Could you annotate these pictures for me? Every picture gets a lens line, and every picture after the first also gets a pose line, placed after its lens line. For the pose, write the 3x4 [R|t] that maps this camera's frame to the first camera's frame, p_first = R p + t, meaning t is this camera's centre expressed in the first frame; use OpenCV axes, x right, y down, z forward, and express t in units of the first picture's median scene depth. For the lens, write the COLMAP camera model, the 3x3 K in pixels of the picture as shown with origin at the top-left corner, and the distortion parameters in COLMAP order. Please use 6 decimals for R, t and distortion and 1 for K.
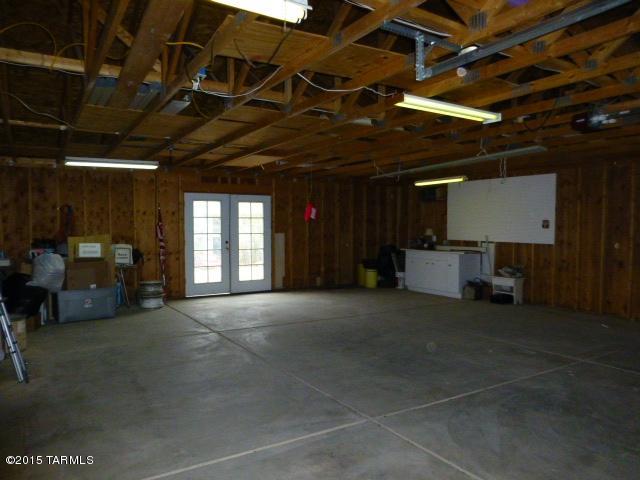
lens RADIAL K [[471.4, 0, 320.0], [0, 471.4, 240.0], [0, 0, 1]] dist [-0.008267, 0.000708]
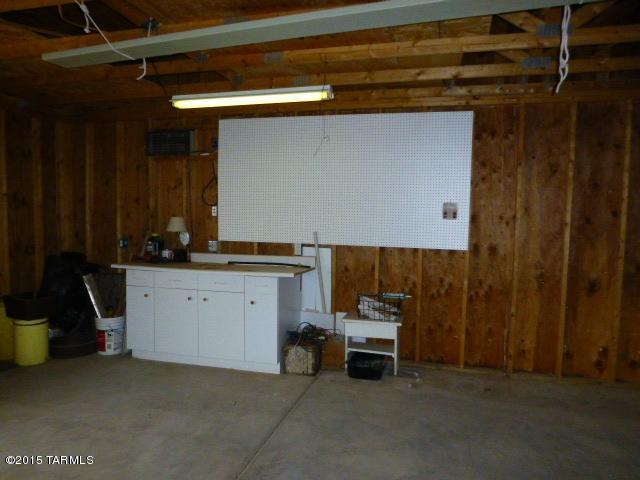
lens RADIAL K [[471.4, 0, 320.0], [0, 471.4, 240.0], [0, 0, 1]] dist [-0.008267, 0.000708]
pose [[0.743595, -0.032962, 0.667817, 0.027869], [0.008828, 0.999181, 0.039487, -0.018414], [-0.668571, -0.023467, 0.743278, 0.555692]]
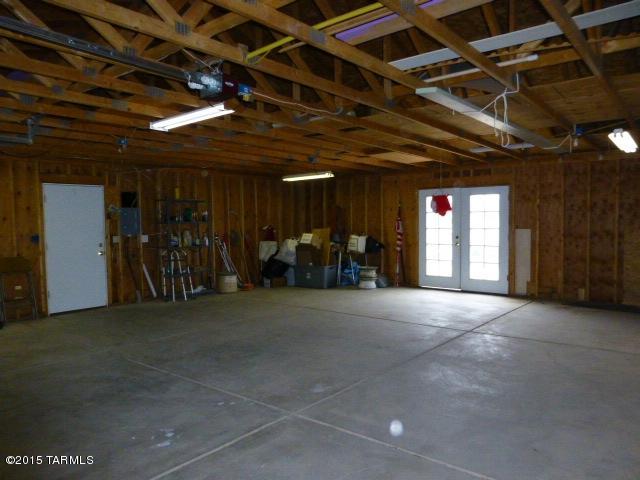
lens RADIAL K [[471.4, 0, 320.0], [0, 471.4, 240.0], [0, 0, 1]] dist [-0.008267, 0.000708]
pose [[0.340977, 0.037368, -0.939329, 0.985608], [-0.021937, 0.999254, 0.031789, -0.022549], [0.939816, 0.009767, 0.341543, 0.634997]]
